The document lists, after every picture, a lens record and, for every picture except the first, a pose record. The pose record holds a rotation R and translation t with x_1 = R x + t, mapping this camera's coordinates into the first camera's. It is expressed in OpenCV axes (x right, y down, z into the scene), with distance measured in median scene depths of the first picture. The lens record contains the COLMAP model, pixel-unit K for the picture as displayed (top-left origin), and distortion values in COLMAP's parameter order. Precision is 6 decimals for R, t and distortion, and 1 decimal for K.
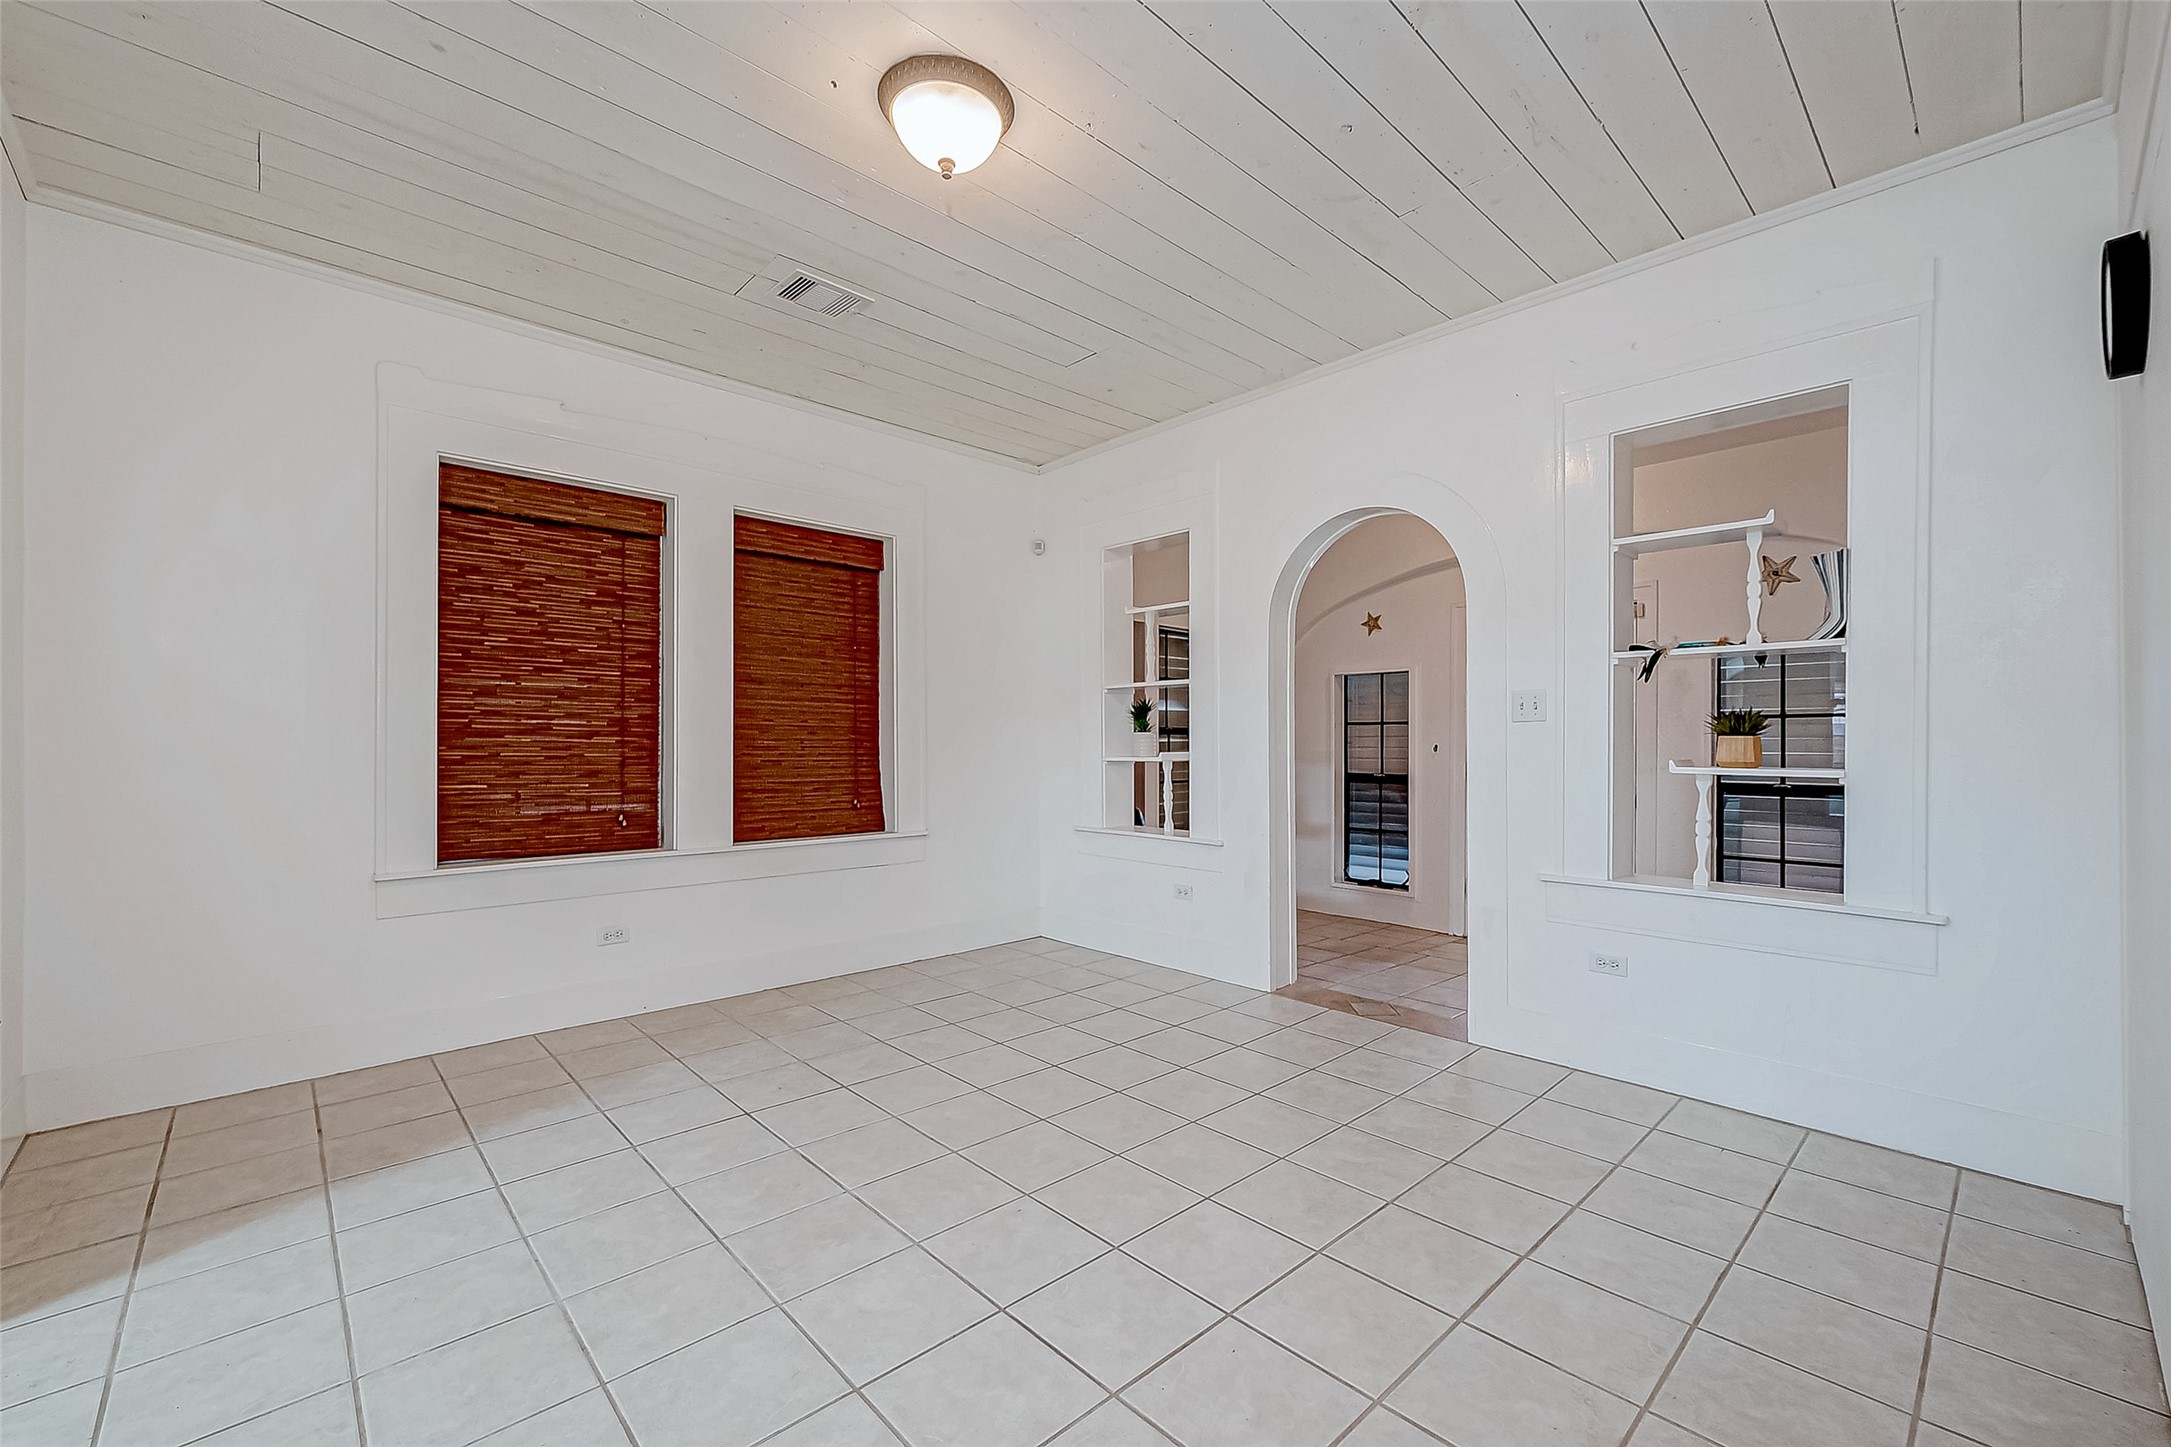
lens RADIAL K [[857.2, 0, 1088.3], [0, 857.2, 734.3], [0, 0, 1]] dist [0.008769, -0.000198]
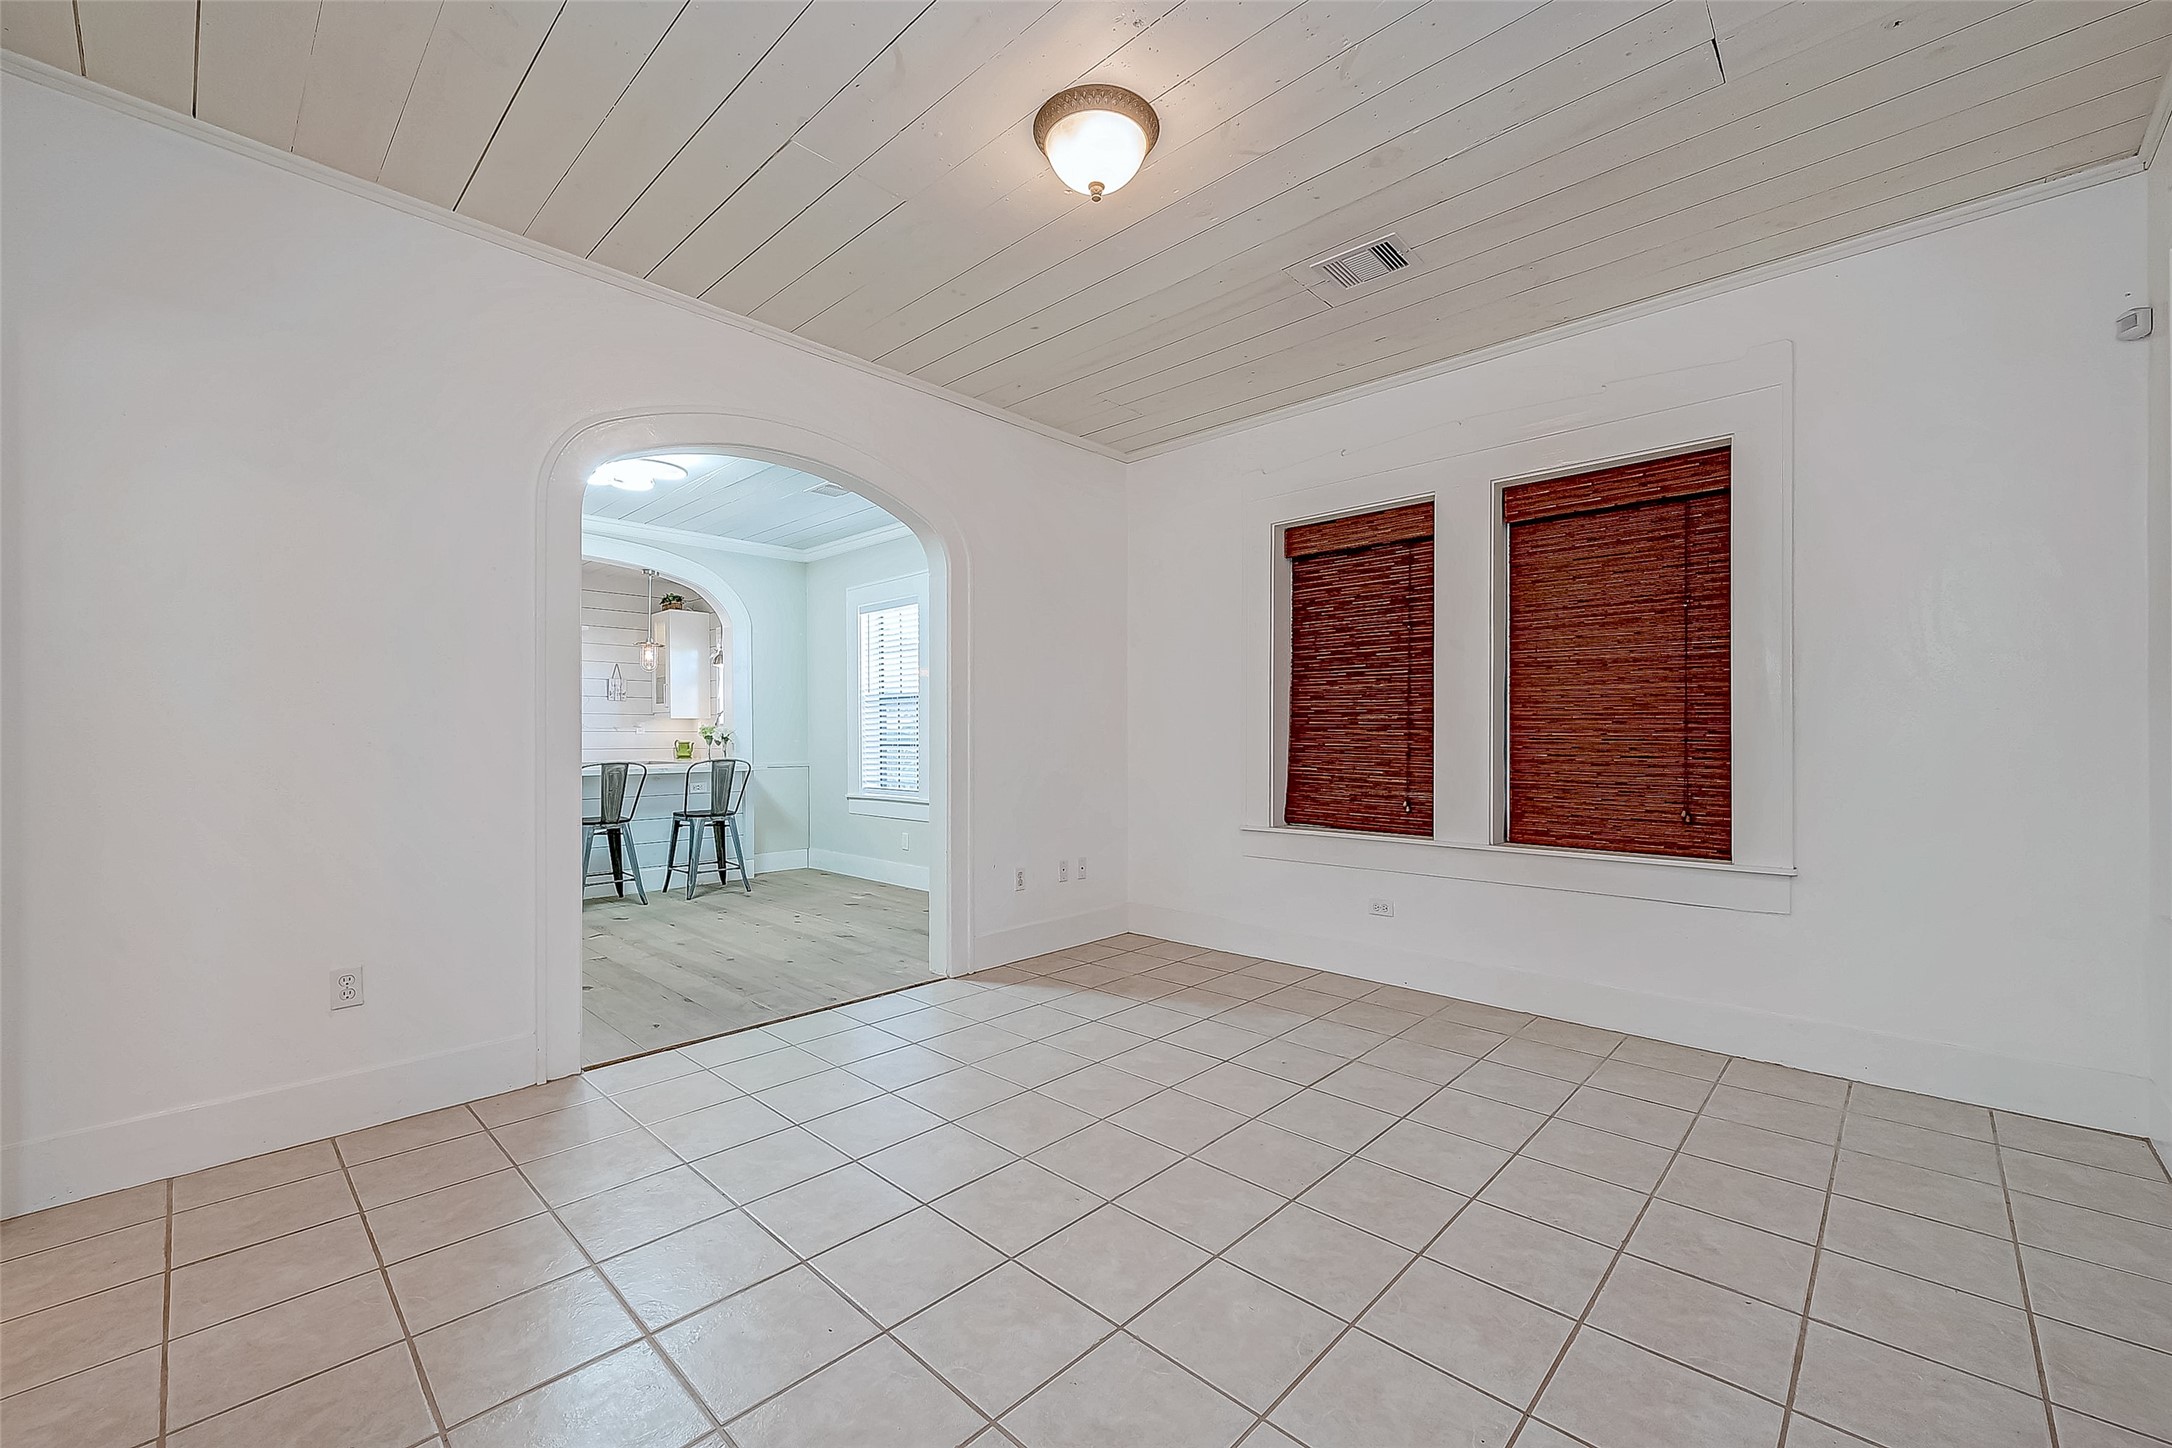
lens RADIAL K [[857.6, 0, 1088.8], [0, 857.6, 734.8], [0, 0, 1]] dist [0.008769, -0.000198]
pose [[0.087027, -0.002496, -0.996203, 0.510842], [0.012365, 0.999923, -0.001425, 0.006170], [0.996129, -0.012194, 0.087051, 0.513785]]
